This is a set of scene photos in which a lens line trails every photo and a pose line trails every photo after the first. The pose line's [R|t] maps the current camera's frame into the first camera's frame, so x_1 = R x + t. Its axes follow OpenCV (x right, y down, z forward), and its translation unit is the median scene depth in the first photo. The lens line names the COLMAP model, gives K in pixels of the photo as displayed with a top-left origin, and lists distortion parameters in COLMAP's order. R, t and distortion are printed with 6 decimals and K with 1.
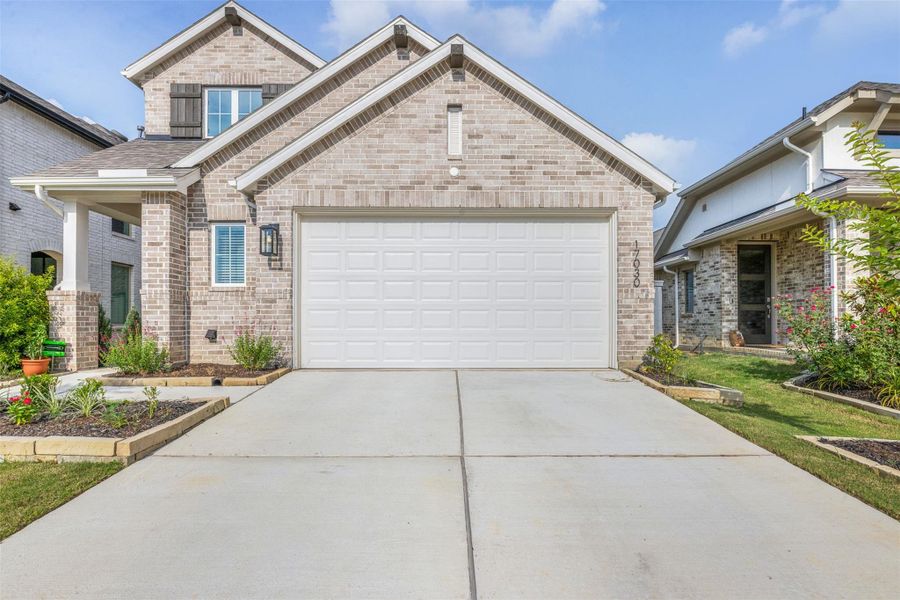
lens RADIAL K [[425.8, 0, 455.0], [0, 425.8, 324.2], [0, 0, 1]] dist [-0.009695, 0.002296]
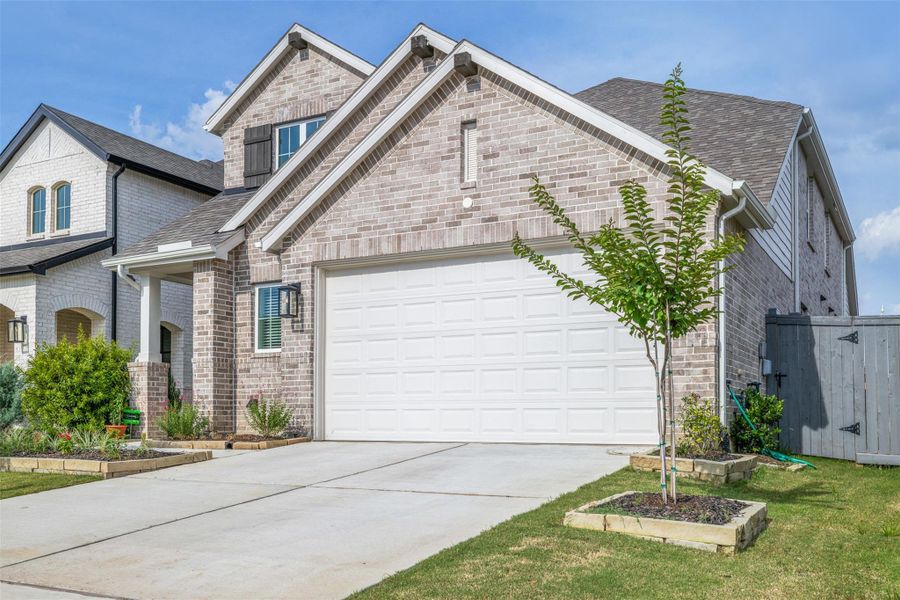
lens RADIAL K [[845.7, 0, 490.8], [0, 845.7, 419.3], [0, 0, 1]] dist [-0.016850, 0.000000]
pose [[0.882175, -0.001255, -0.470921, 0.803714], [-0.000215, 0.999995, -0.003068, 0.066627], [0.470923, 0.002808, 0.882170, -0.420949]]
